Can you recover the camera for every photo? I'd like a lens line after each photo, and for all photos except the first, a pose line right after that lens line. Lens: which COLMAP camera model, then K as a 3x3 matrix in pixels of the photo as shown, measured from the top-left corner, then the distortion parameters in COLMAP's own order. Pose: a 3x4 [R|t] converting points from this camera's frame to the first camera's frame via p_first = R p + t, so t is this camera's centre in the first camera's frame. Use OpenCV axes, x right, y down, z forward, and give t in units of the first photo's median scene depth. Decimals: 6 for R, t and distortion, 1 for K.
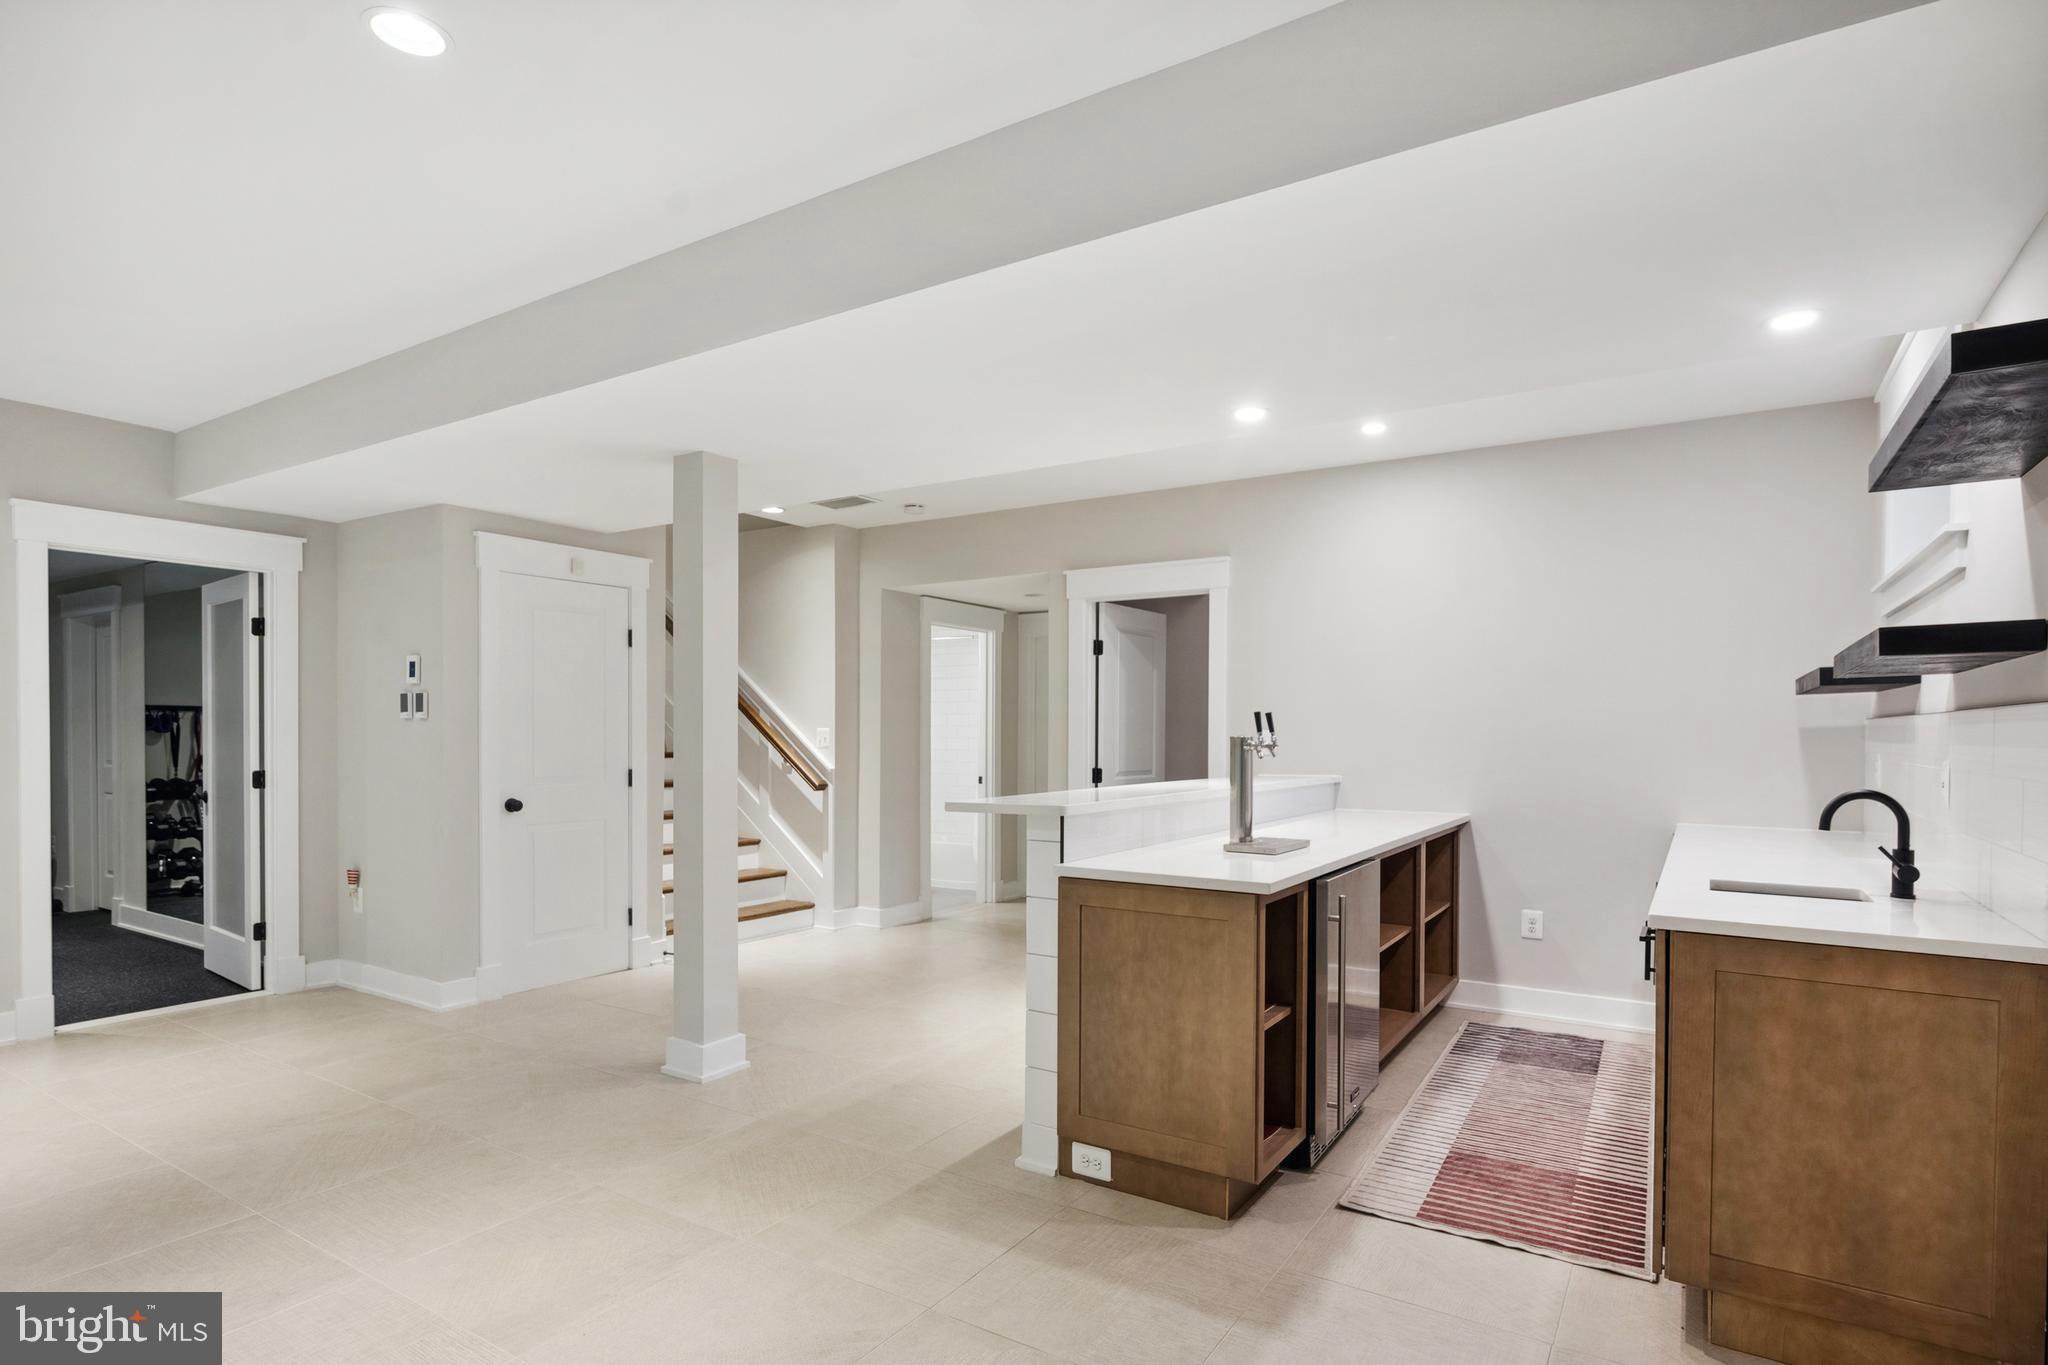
lens RADIAL K [[1026.7, 0, 1059.8], [0, 1026.7, 743.2], [0, 0, 1]] dist [-0.000173, -0.000345]
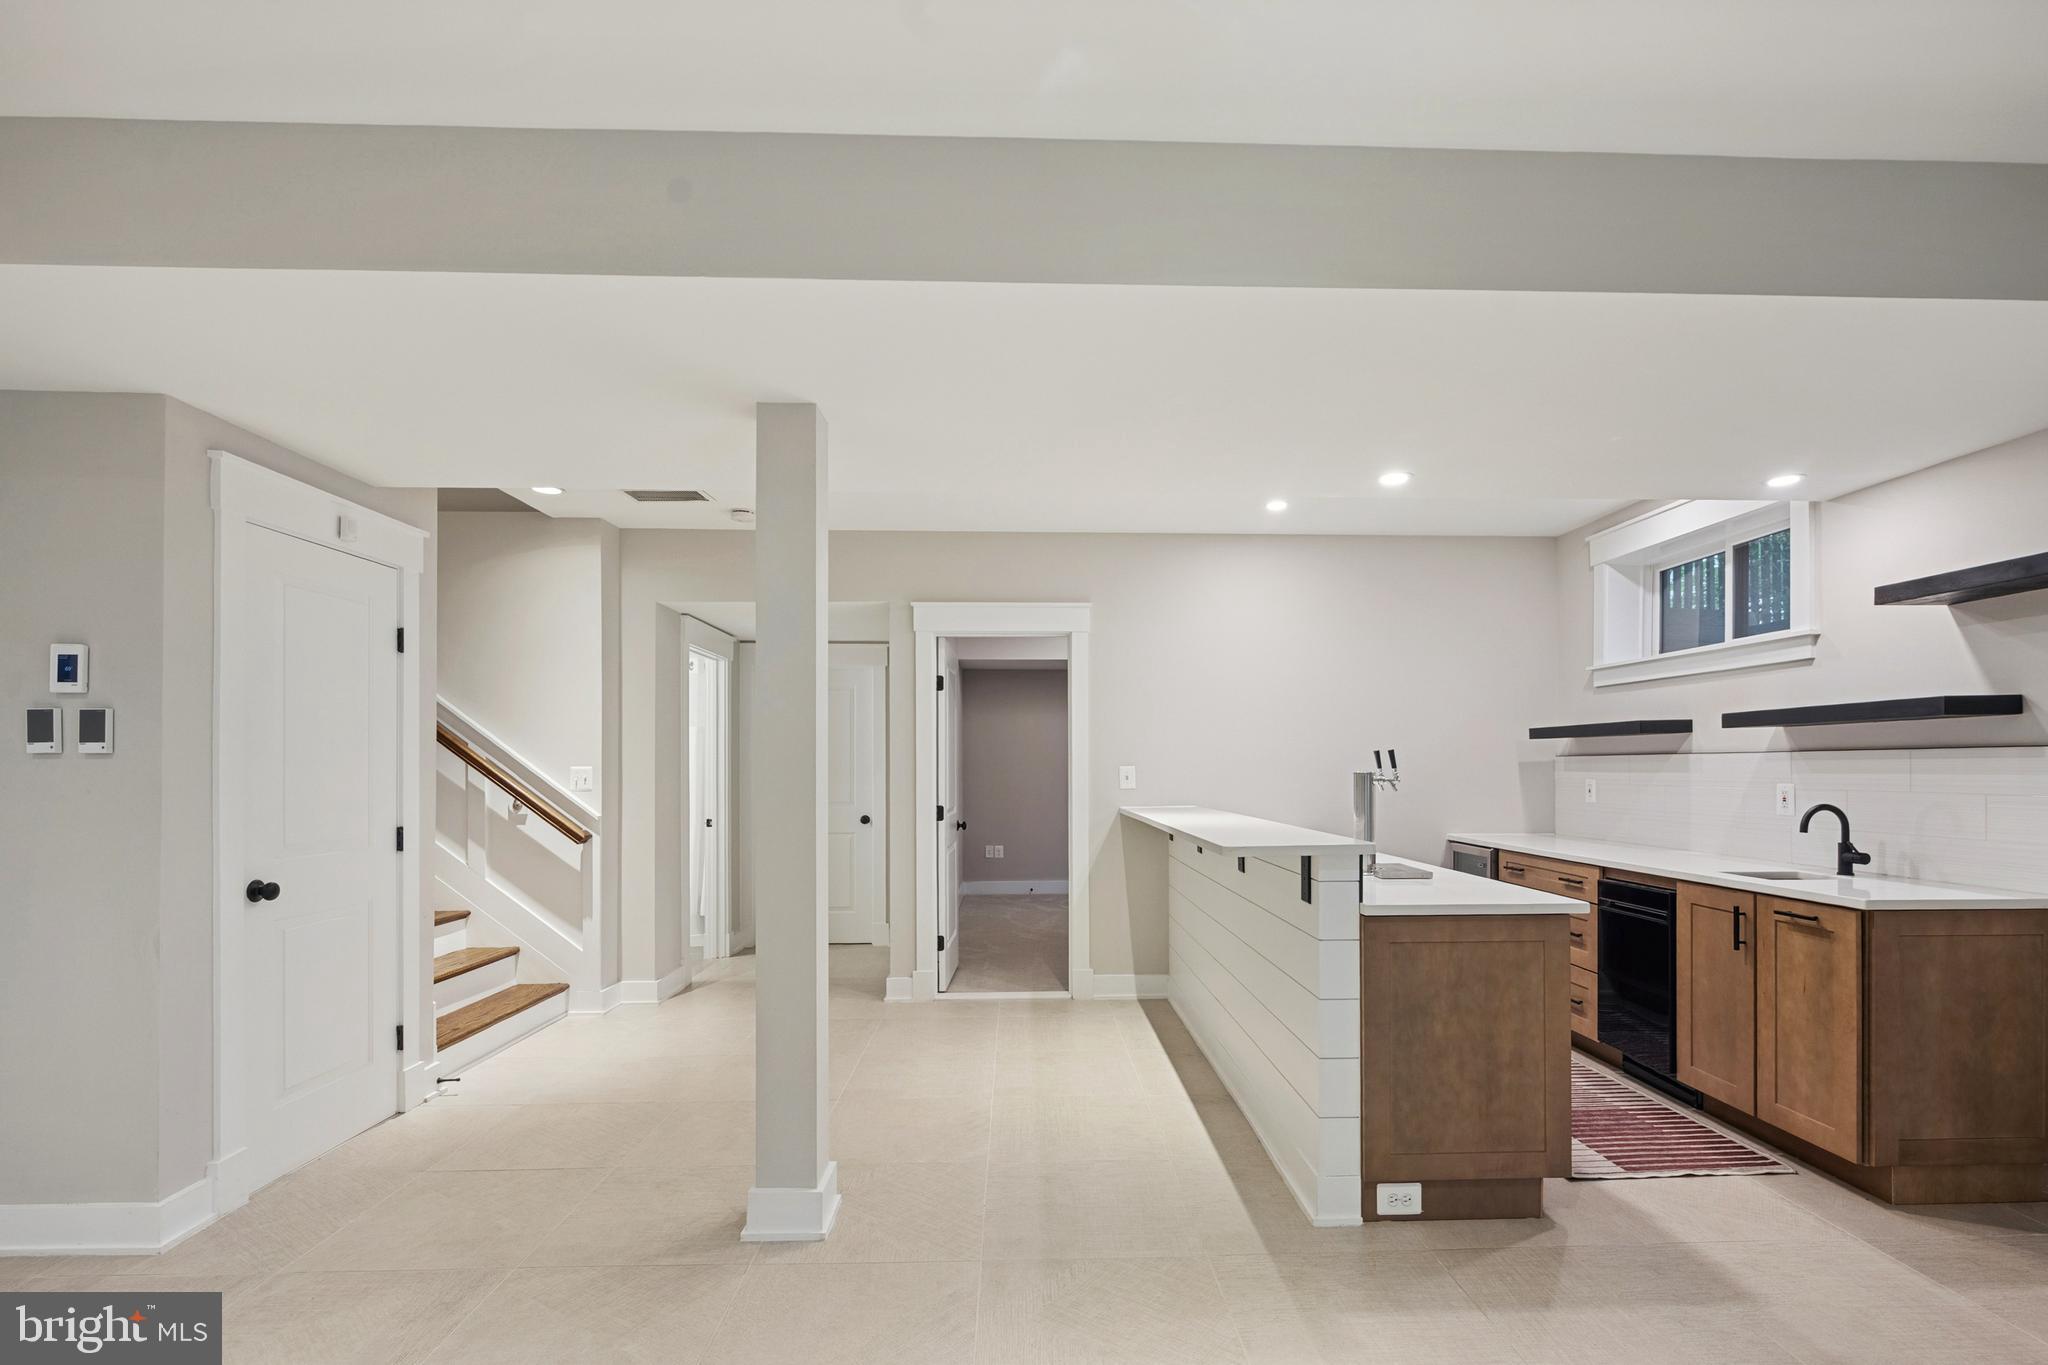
lens RADIAL K [[917.4, 0, 1030.0], [0, 917.4, 761.0], [0, 0, 1]] dist [-0.004000, -0.000596]
pose [[0.833348, -0.001882, 0.552746, -0.529995], [0.012137, 0.999815, -0.014896, -0.006388], [-0.552616, 0.019122, 0.833217, 0.313259]]
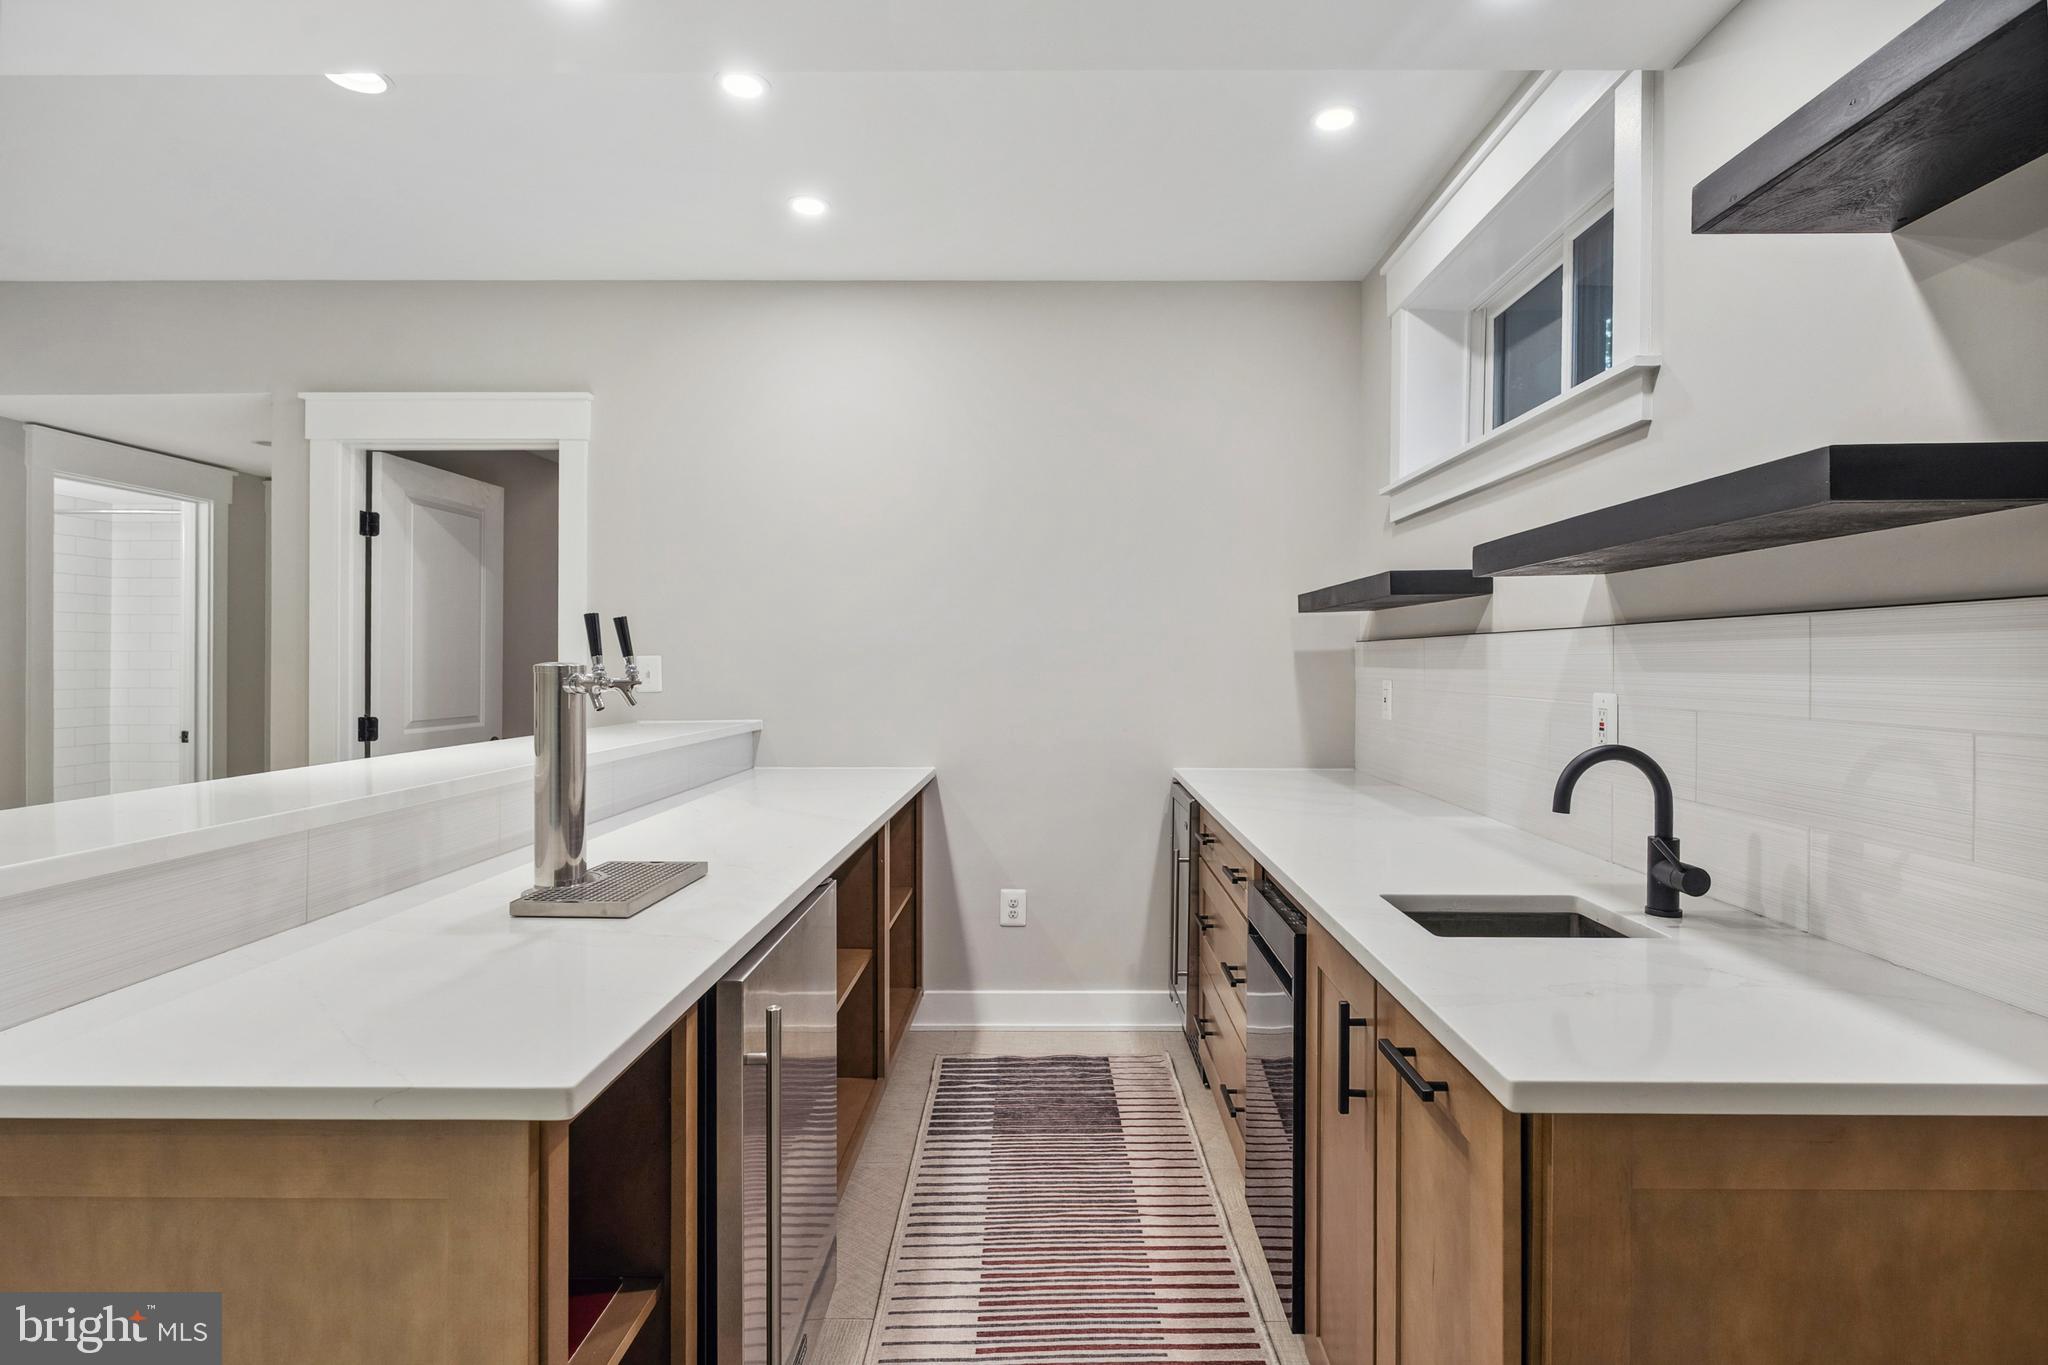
lens RADIAL K [[985.0, 0, 1041.7], [0, 985.0, 667.1], [0, 0, 1]] dist [-0.003887, -0.000547]
pose [[0.853394, -0.006455, 0.521226, 0.104867], [0.008580, 0.999962, -0.001664, -0.002254], [-0.521195, 0.005892, 0.853417, 0.394569]]
